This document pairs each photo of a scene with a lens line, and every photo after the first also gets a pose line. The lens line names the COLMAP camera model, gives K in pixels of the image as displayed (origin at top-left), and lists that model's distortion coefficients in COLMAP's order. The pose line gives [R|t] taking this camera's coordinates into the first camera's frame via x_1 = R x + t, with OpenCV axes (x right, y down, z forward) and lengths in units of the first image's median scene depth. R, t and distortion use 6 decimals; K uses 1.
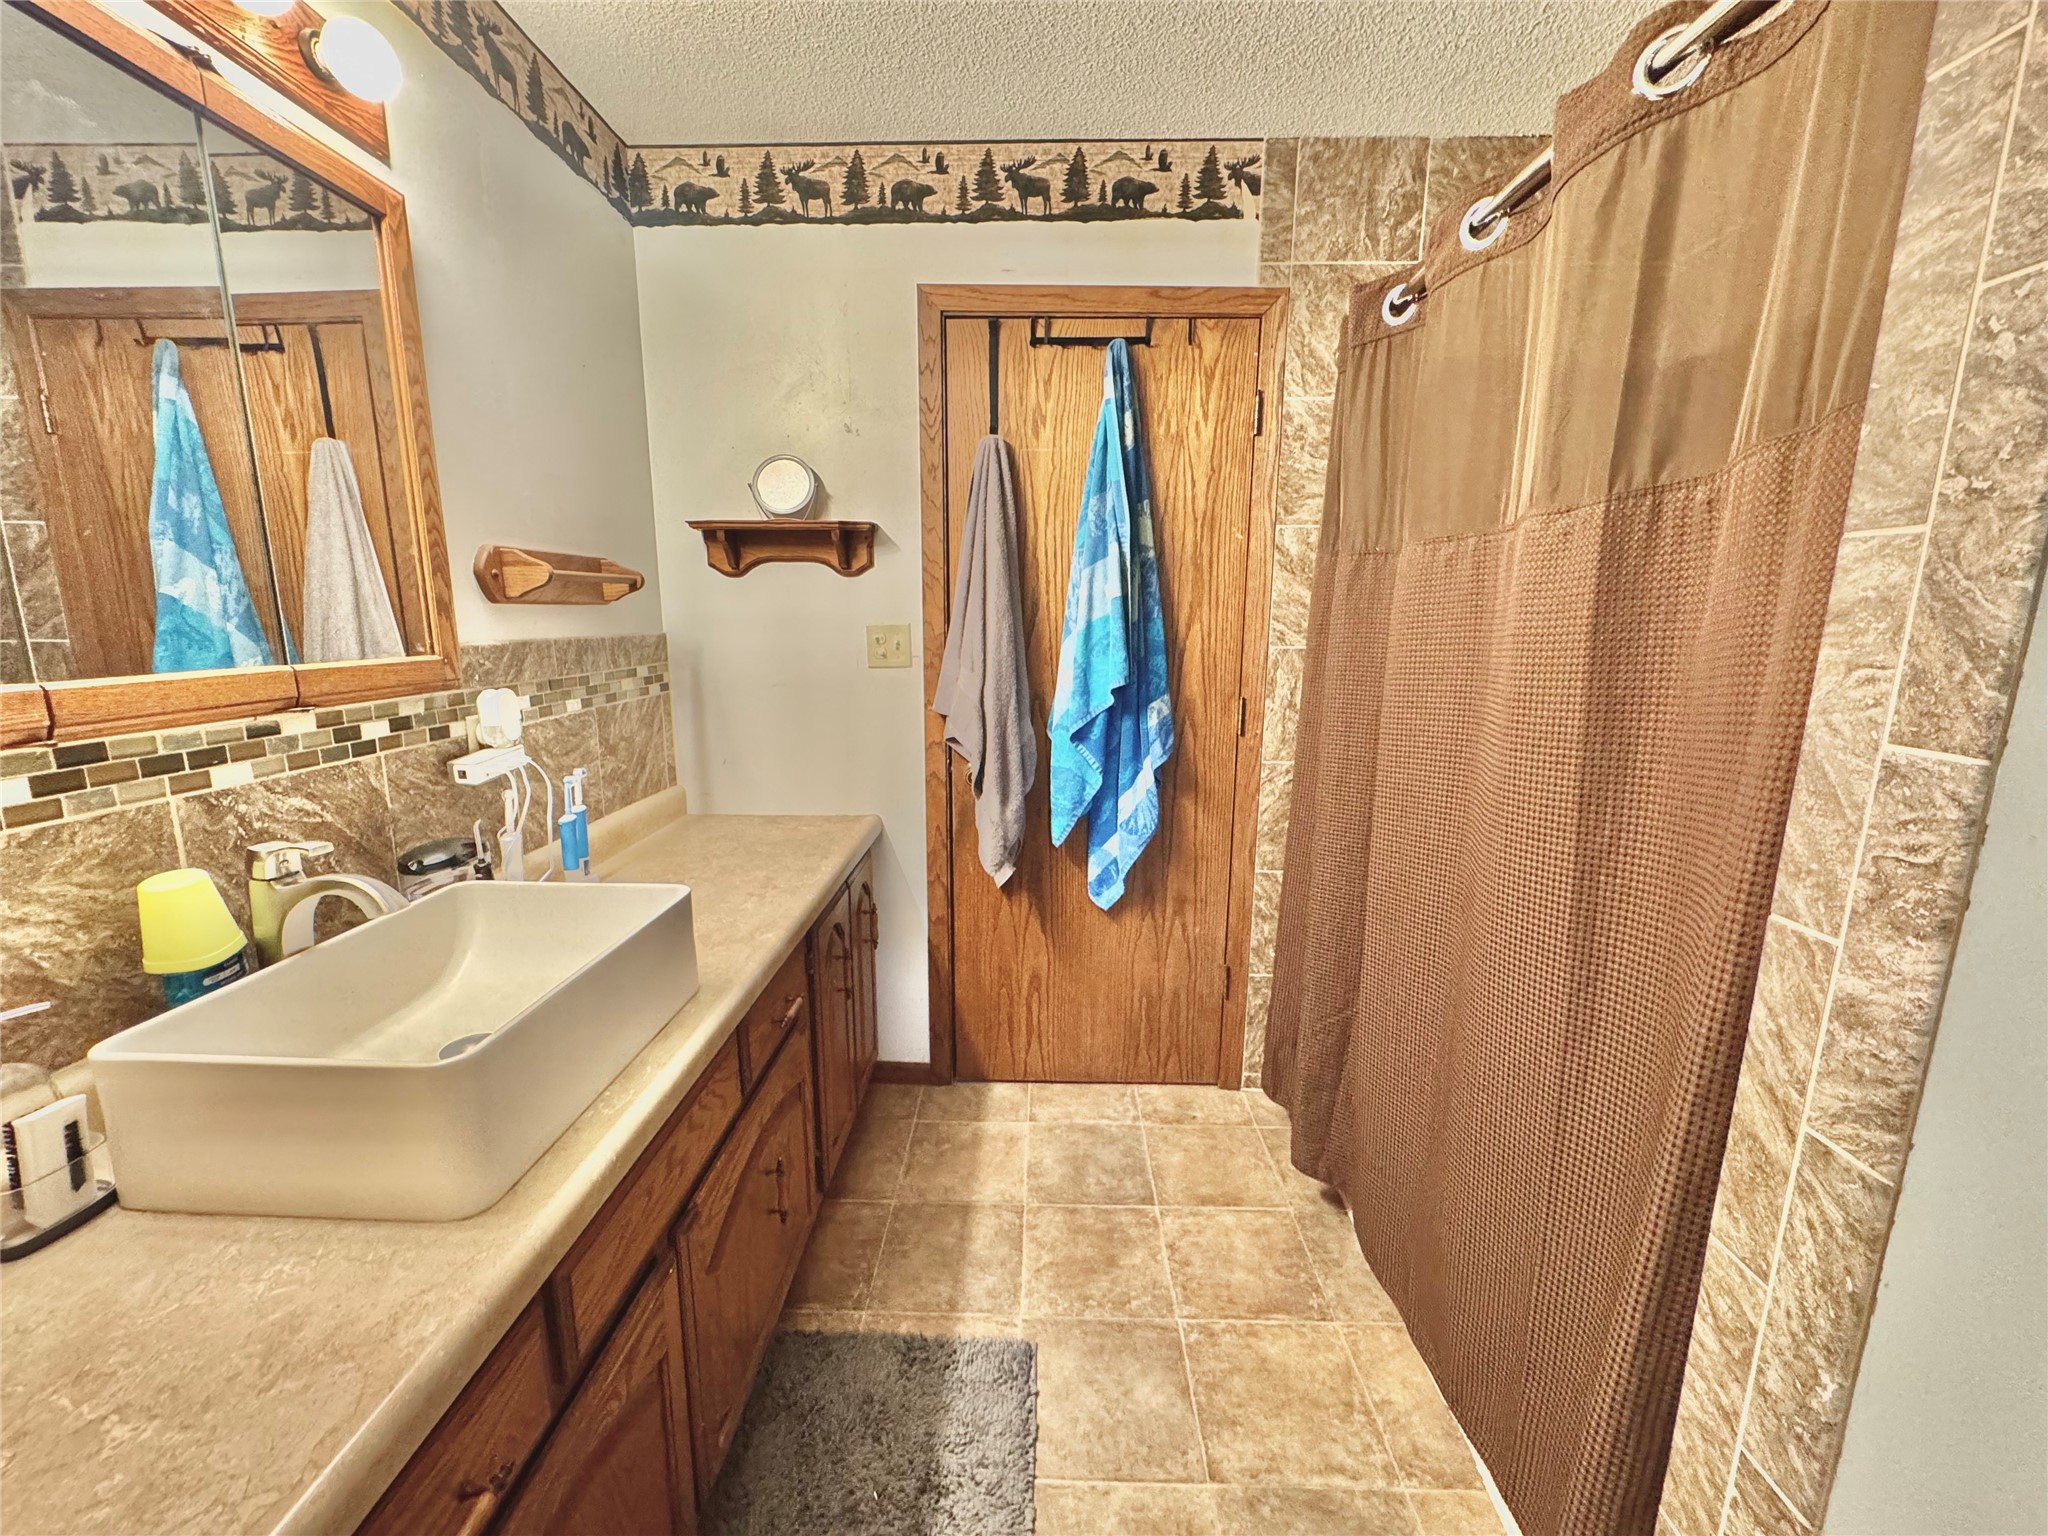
lens RADIAL K [[814.2, 0, 1023.5], [0, 814.2, 764.0], [0, 0, 1]] dist [-0.001577, 0.000536]
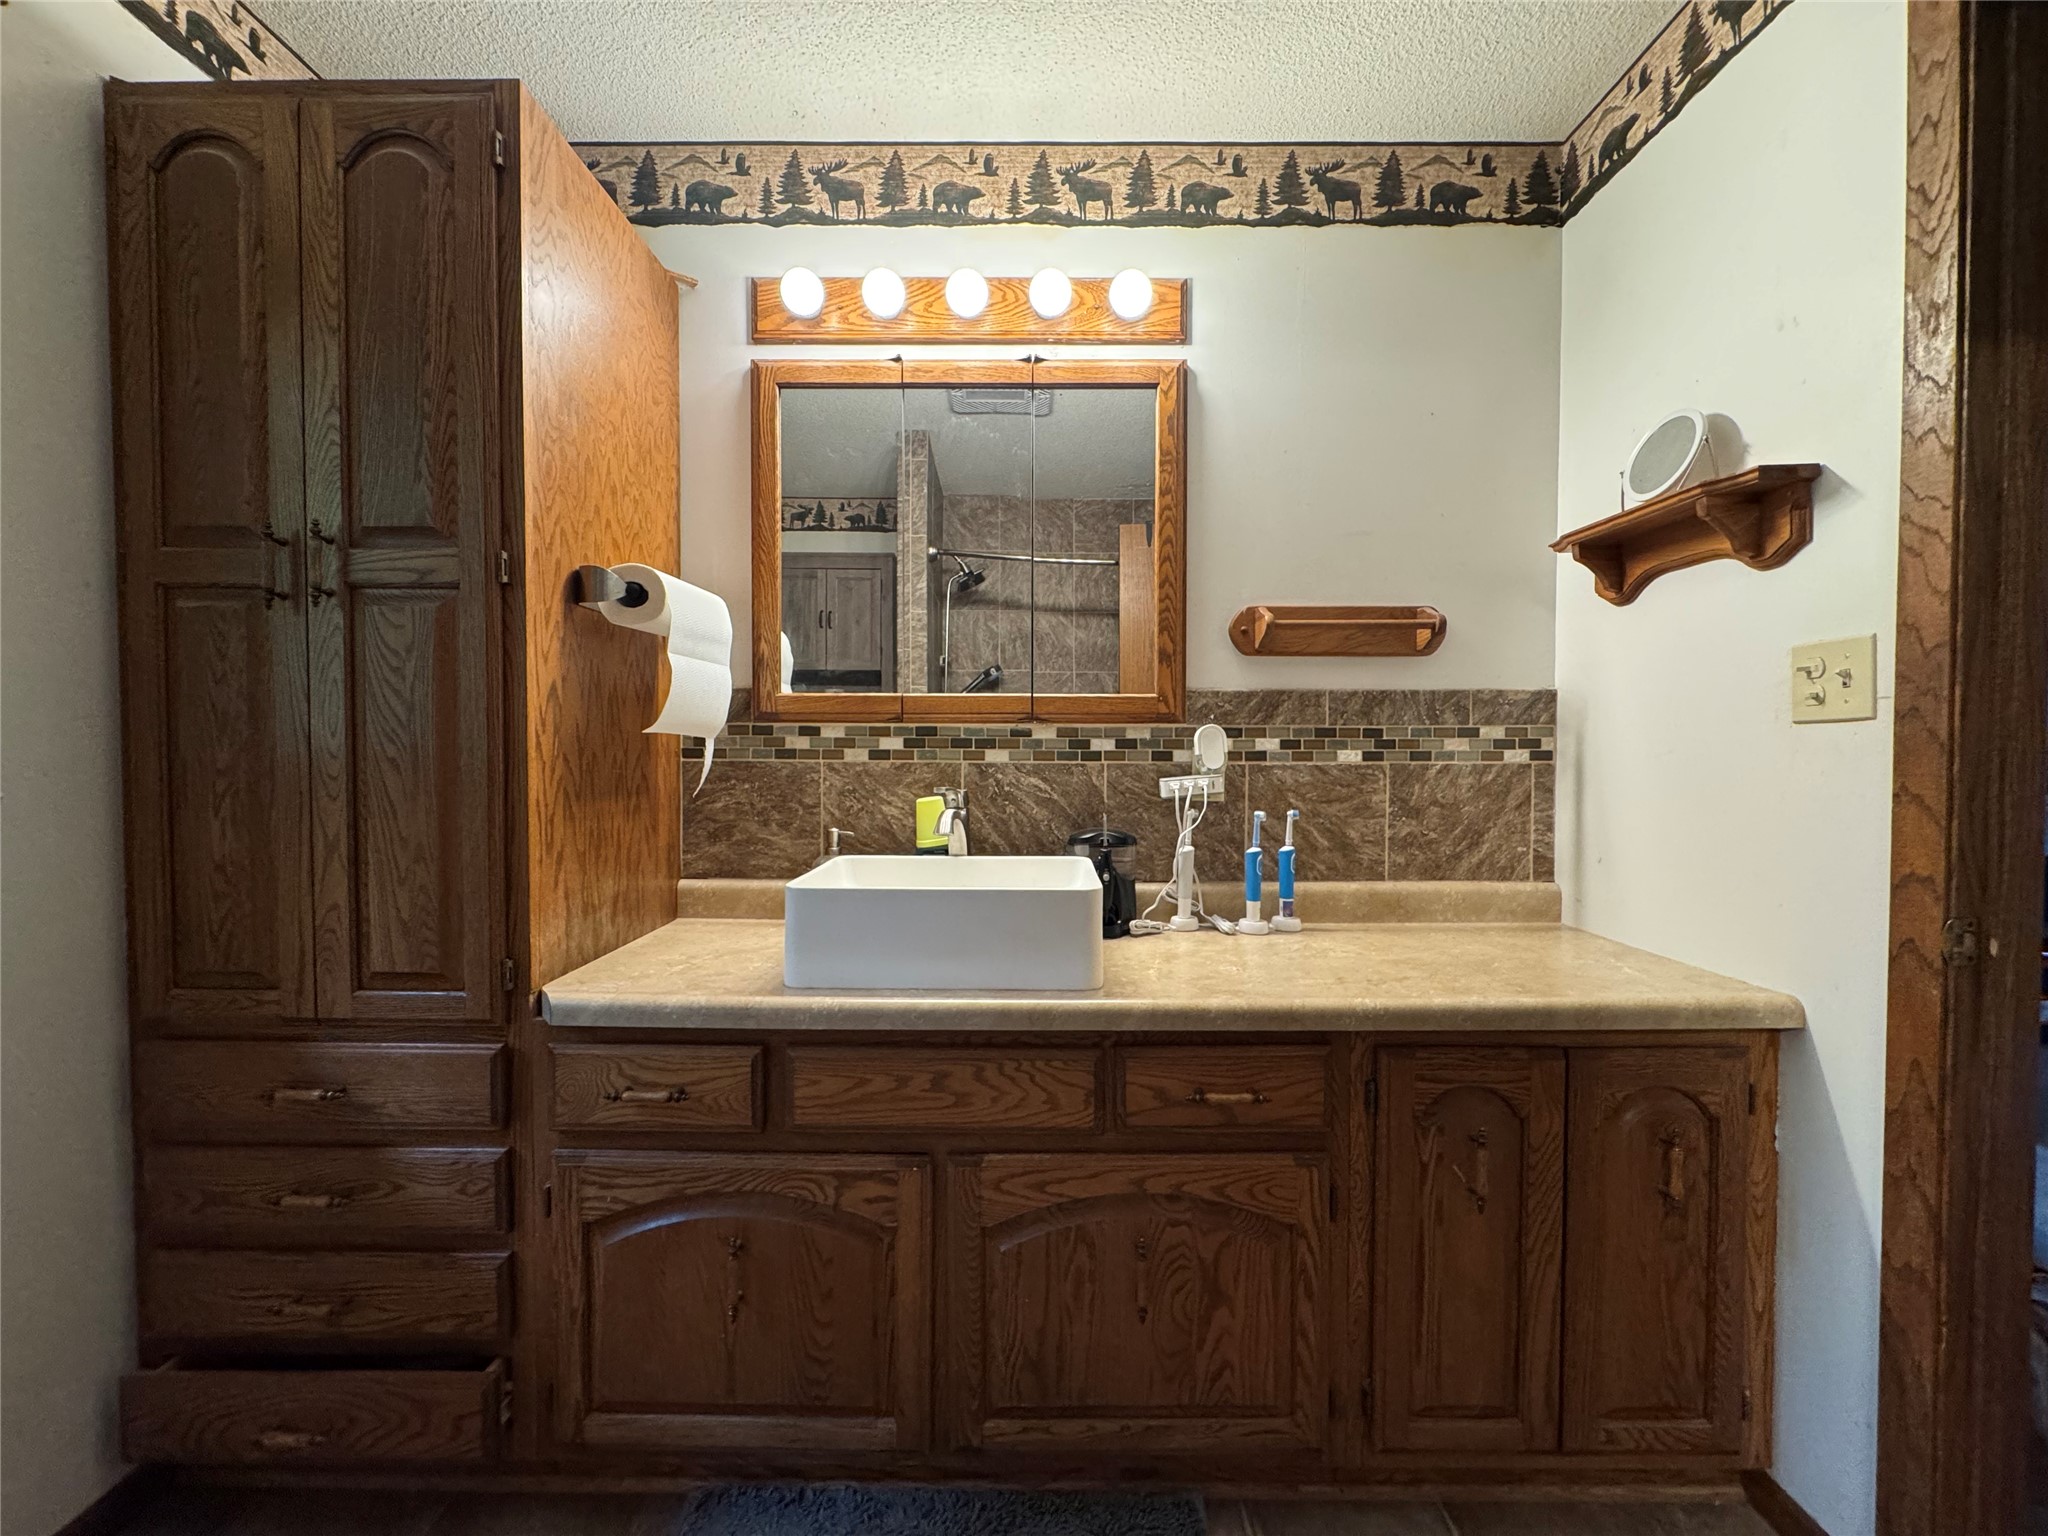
lens RADIAL K [[814.2, 0, 1023.5], [0, 814.2, 764.0], [0, 0, 1]] dist [-0.001577, 0.000536]
pose [[0.025902, 0.014788, -0.999555, 0.655673], [-0.186675, 0.982374, 0.009696, 0.003032], [0.982080, 0.186341, 0.028206, 0.889275]]
